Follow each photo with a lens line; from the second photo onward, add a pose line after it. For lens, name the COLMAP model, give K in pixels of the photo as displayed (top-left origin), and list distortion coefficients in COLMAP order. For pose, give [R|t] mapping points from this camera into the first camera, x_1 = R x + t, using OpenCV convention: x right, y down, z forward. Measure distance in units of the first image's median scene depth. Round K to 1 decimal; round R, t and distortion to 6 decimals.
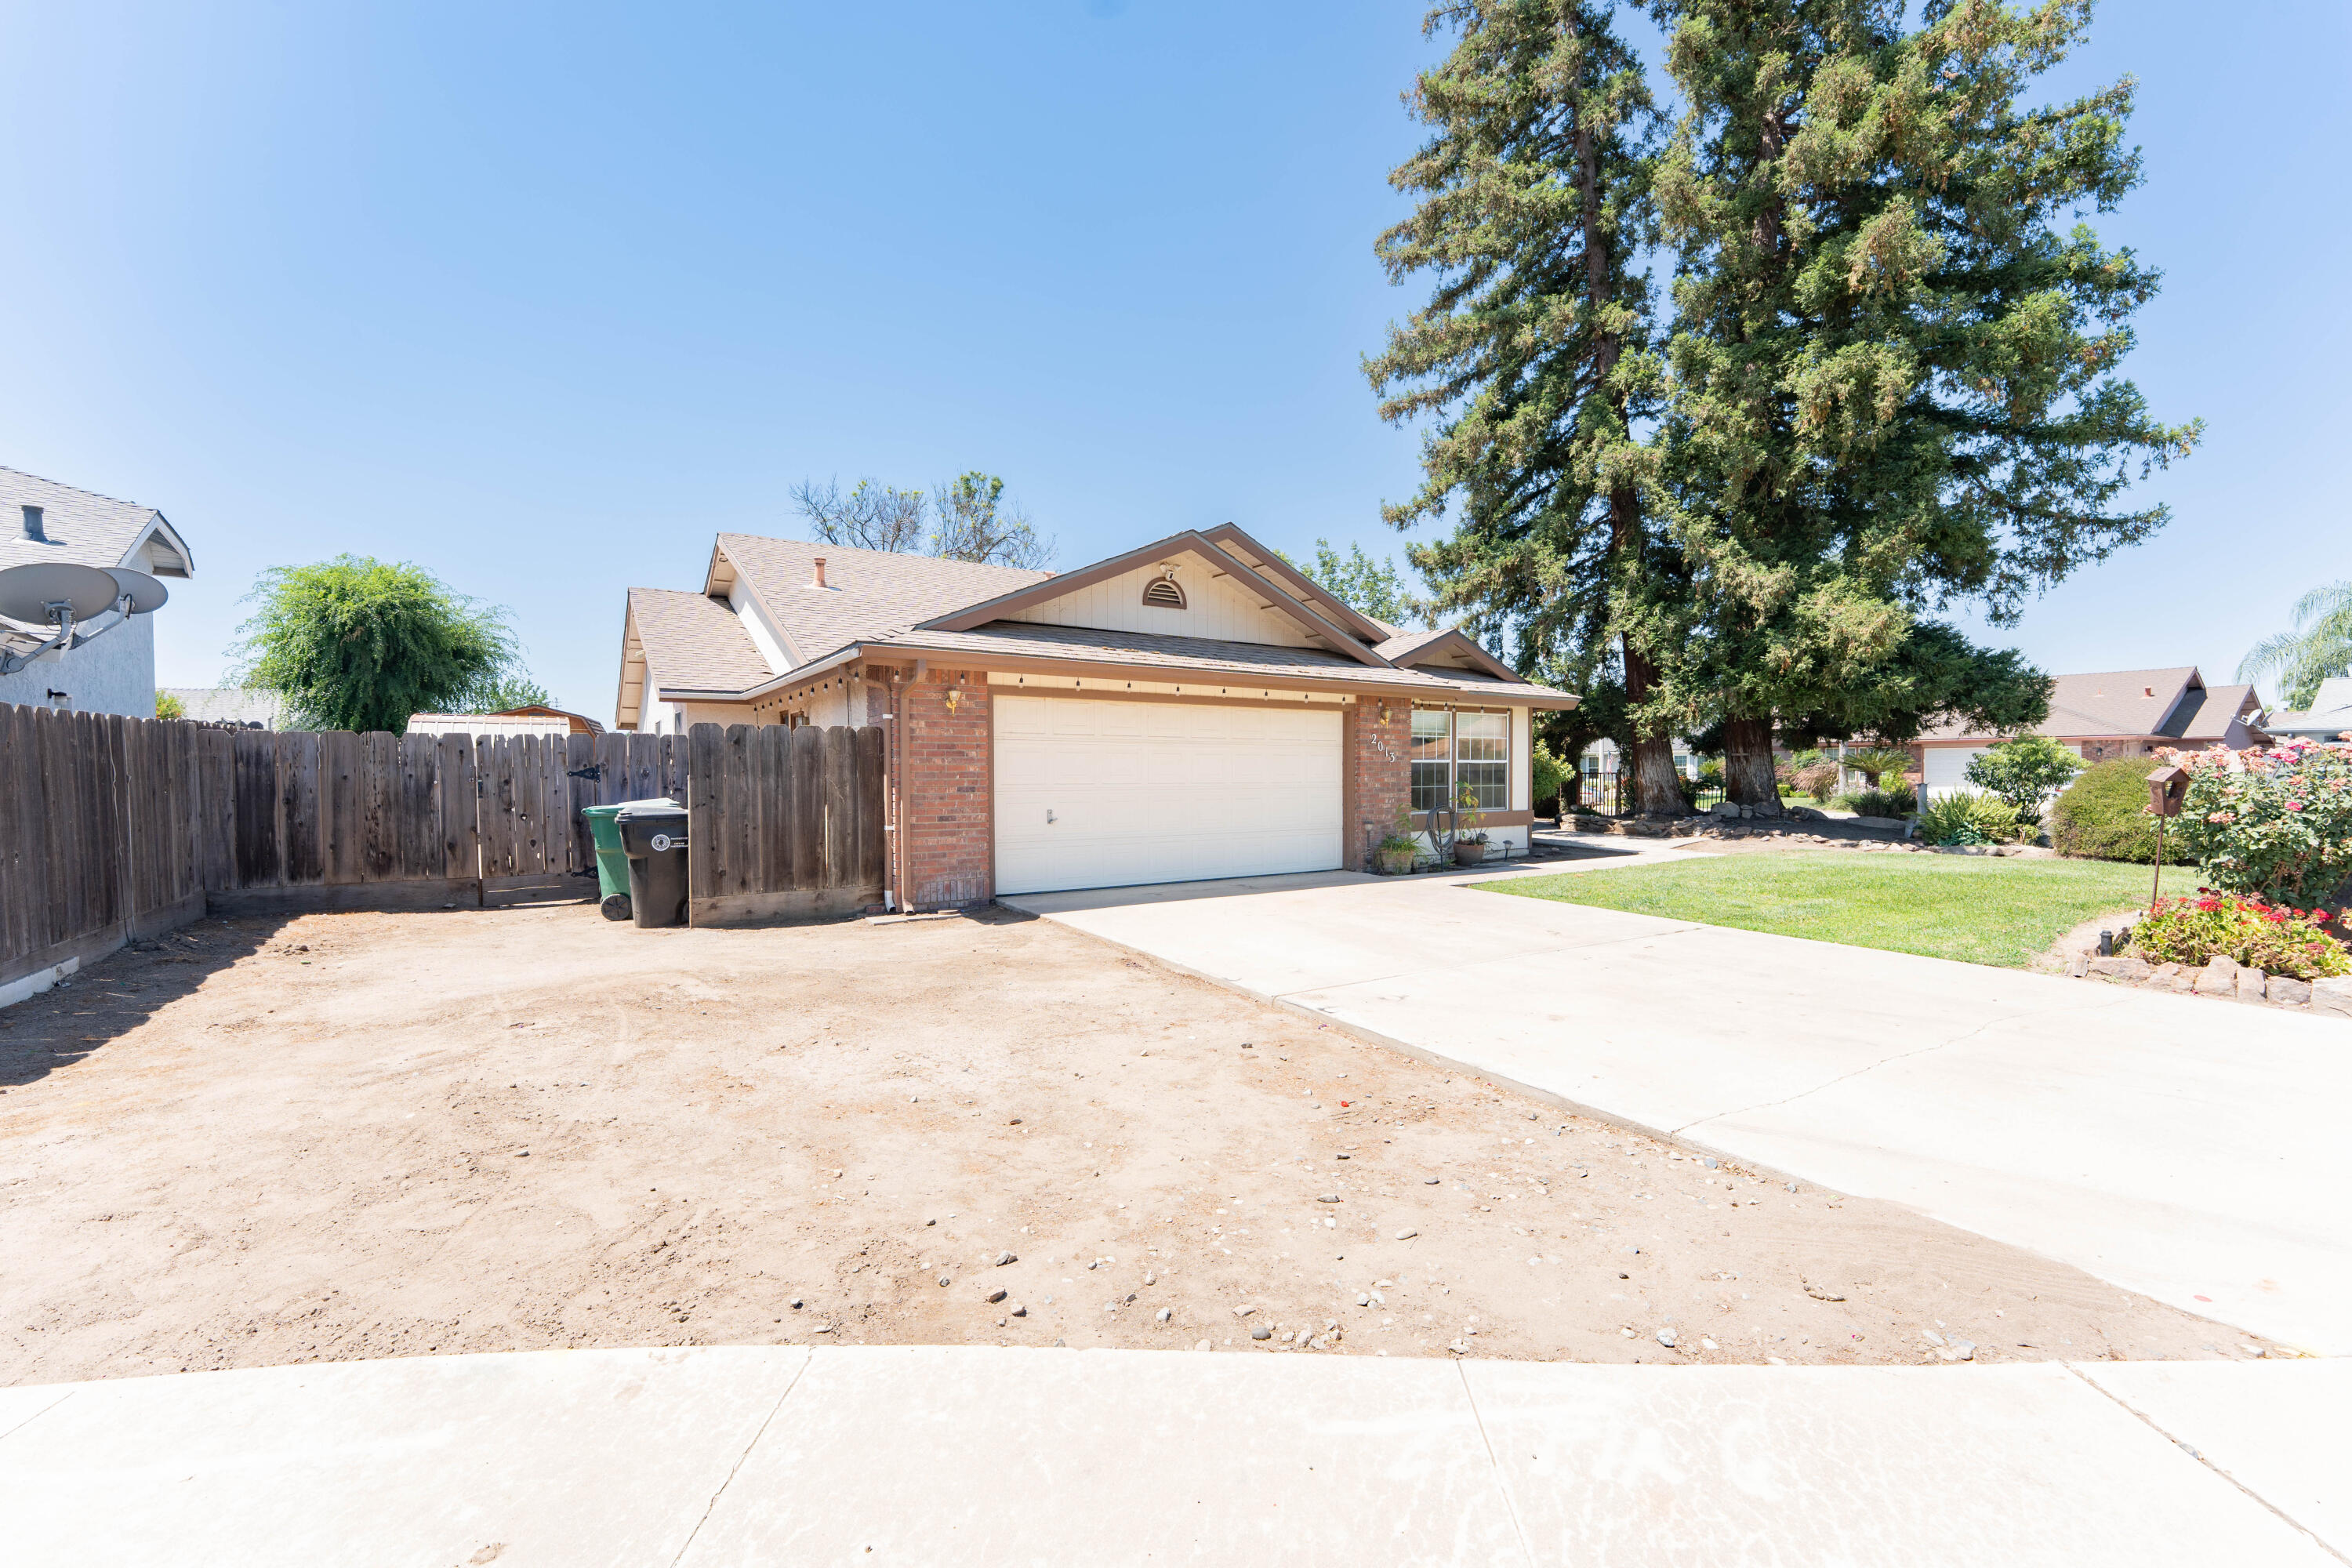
lens RADIAL K [[935.1, 0, 1194.5], [0, 935.1, 789.6], [0, 0, 1]] dist [0.000846, -0.000368]
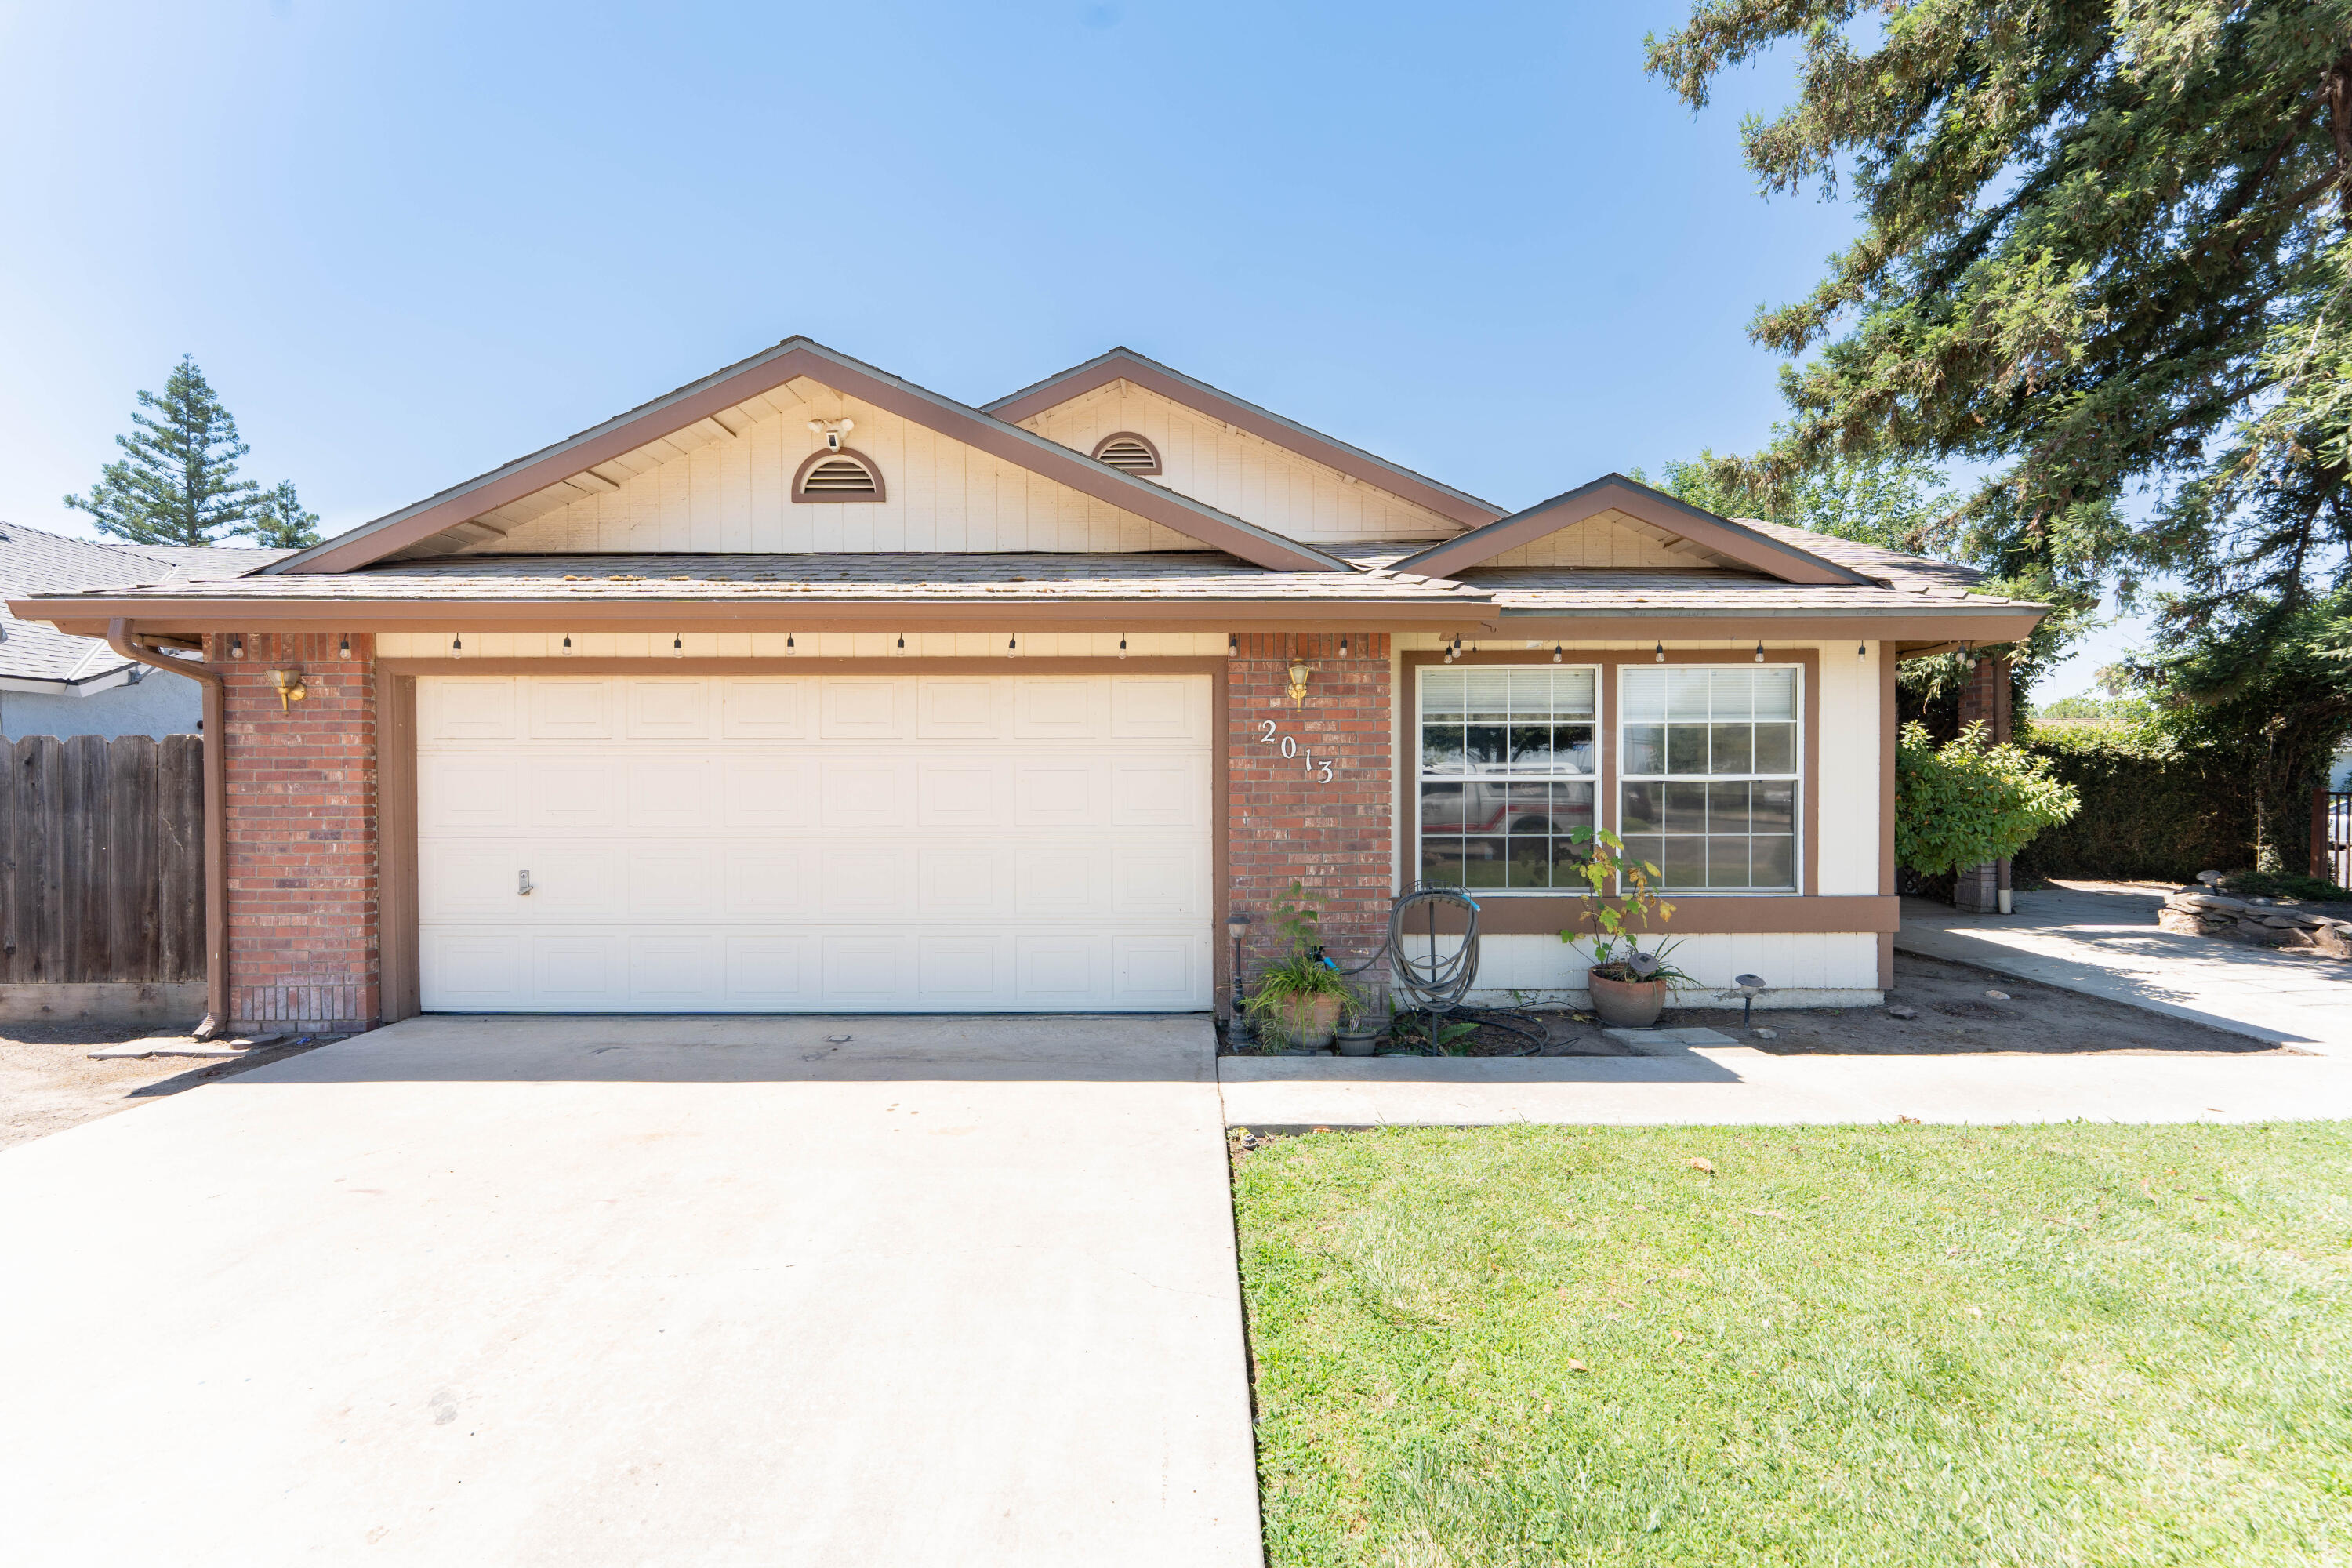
lens RADIAL K [[935.1, 0, 1206.6], [0, 935.1, 785.3], [0, 0, 1]] dist [0.000846, -0.000368]
pose [[0.833469, 0.005244, -0.552541, 0.512713], [-0.009889, 0.999936, -0.005426, -0.031905], [0.552477, 0.009986, 0.833468, 0.757139]]
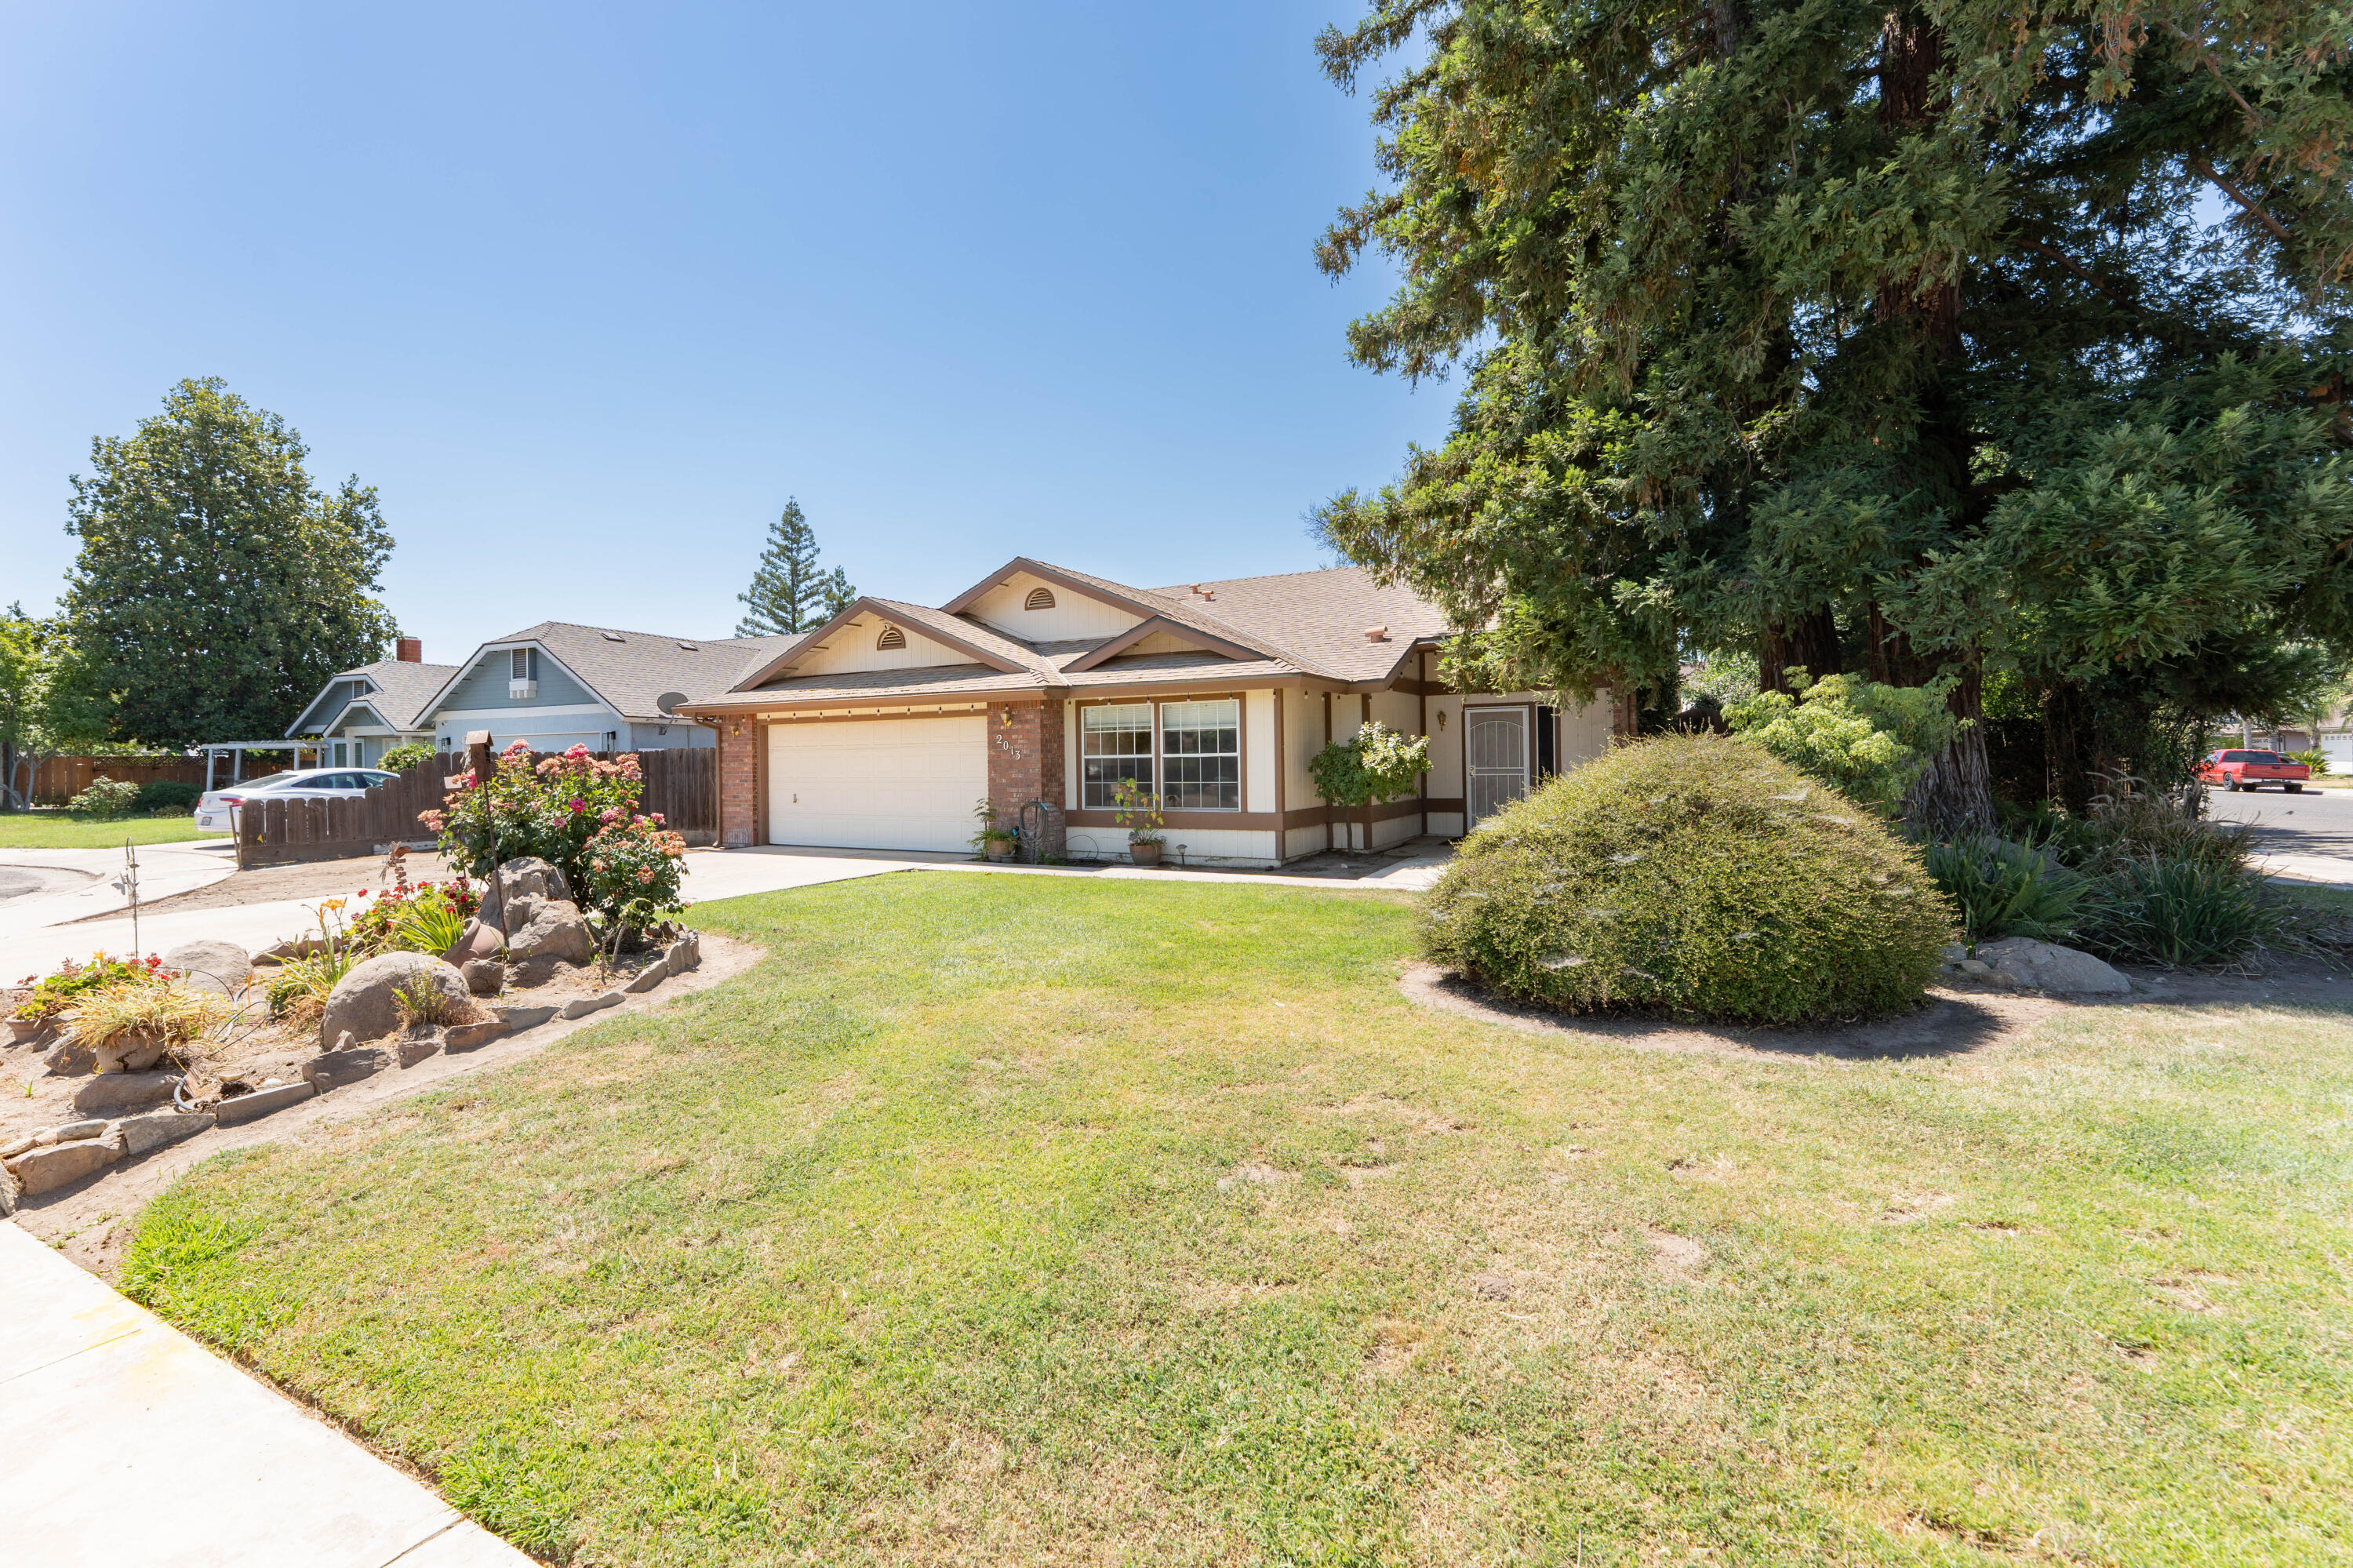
lens RADIAL K [[968.6, 0, 1160.8], [0, 968.6, 747.6], [0, 0, 1]] dist [0.000382, 0.000092]
pose [[0.474672, -0.014407, -0.880045, 1.607829], [-0.003514, 0.999827, -0.018264, -0.029418], [0.880156, 0.011762, 0.474539, 0.768257]]
